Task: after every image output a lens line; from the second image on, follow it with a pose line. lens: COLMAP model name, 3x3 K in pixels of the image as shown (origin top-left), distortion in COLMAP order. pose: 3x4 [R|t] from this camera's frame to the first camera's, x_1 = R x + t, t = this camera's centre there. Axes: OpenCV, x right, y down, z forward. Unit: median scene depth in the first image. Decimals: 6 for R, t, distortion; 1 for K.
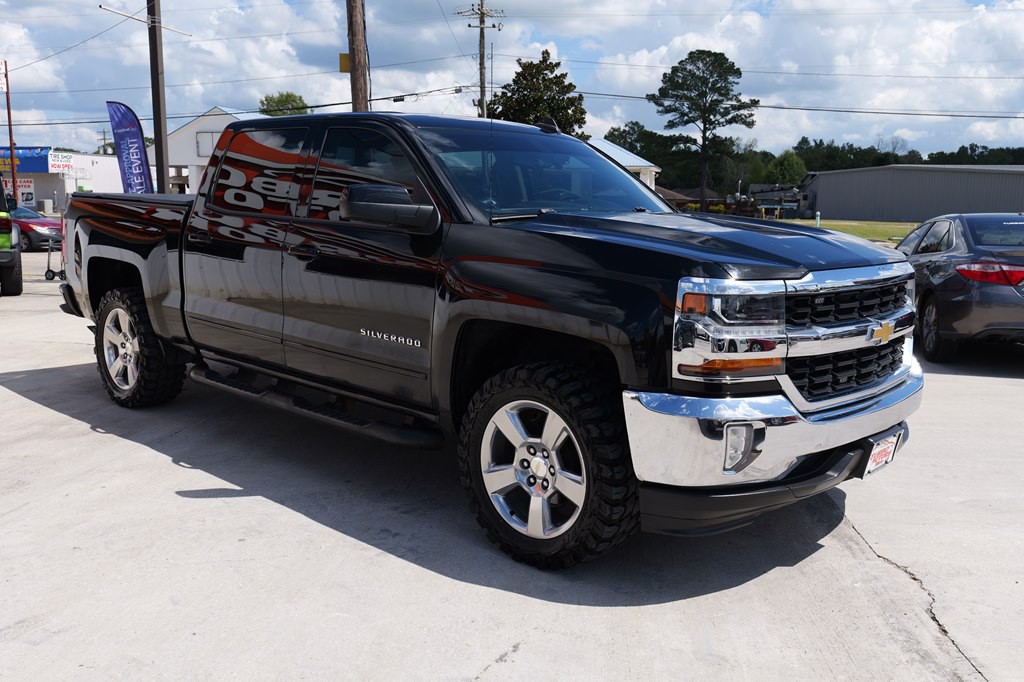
lens RADIAL K [[882.5, 0, 512.0], [0, 882.5, 341.0], [0, 0, 1]] dist [0.004869, -0.003580]
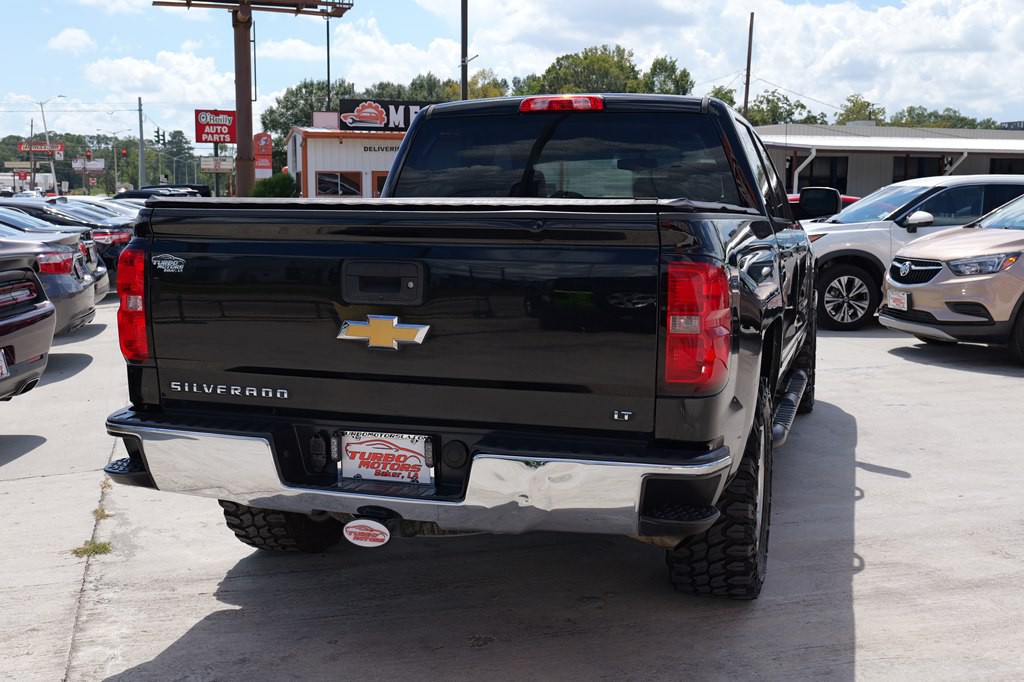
lens RADIAL K [[1097.1, 0, 511.5], [0, 1097.1, 338.8], [0, 0, 1]] dist [0.002072, 0.007389]
pose [[-0.415176, -0.134294, 0.899774, -0.119273], [0.131301, 0.969844, 0.205337, -0.028858], [-0.900216, 0.203392, -0.385023, 0.168813]]
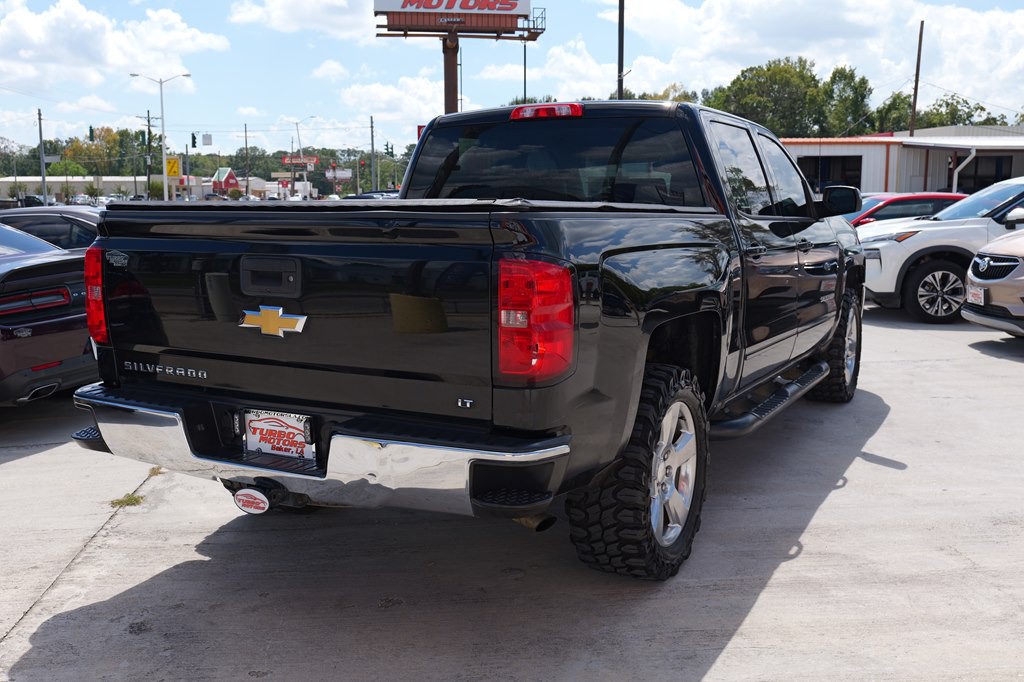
lens RADIAL K [[969.9, 0, 512.0], [0, 969.9, 341.0], [0, 0, 1]] dist [0.002593, 0.003074]
pose [[-0.237107, -0.155698, 0.958926, -0.122764], [0.152768, 0.968817, 0.195078, -0.025664], [-0.959397, 0.192748, -0.205927, 0.148665]]
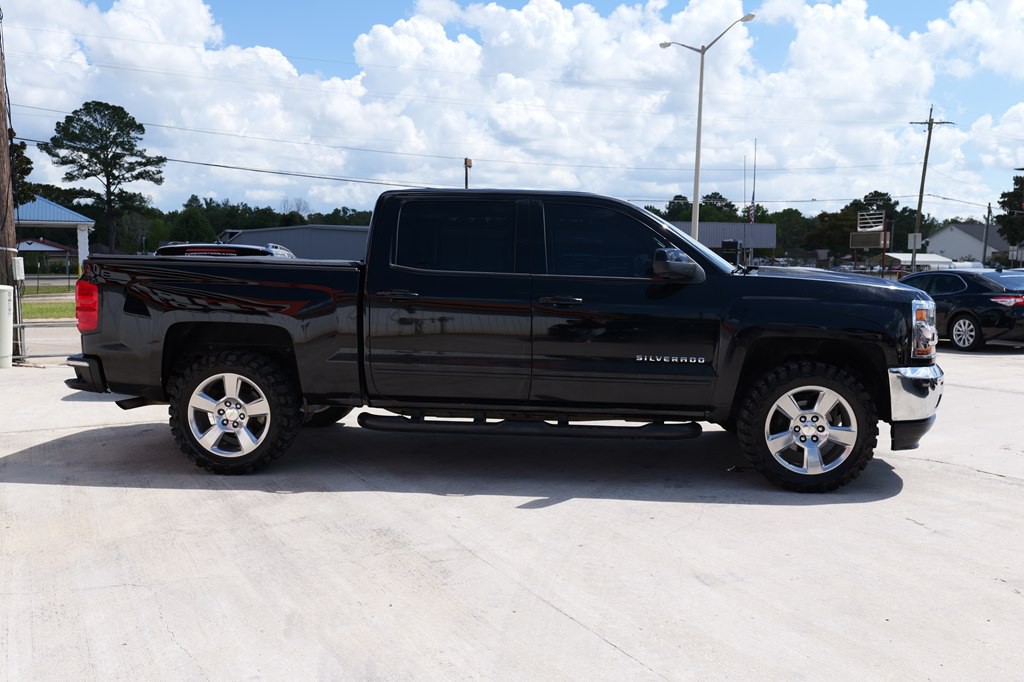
lens RADIAL K [[869.7, 0, 512.0], [0, 869.7, 341.0], [0, 0, 1]] dist [0.006037, 0.000829]
pose [[0.788892, -0.064635, 0.611124, -0.095242], [0.102032, 0.994427, -0.026537, -0.001747], [-0.606003, 0.083289, 0.791090, 0.006476]]
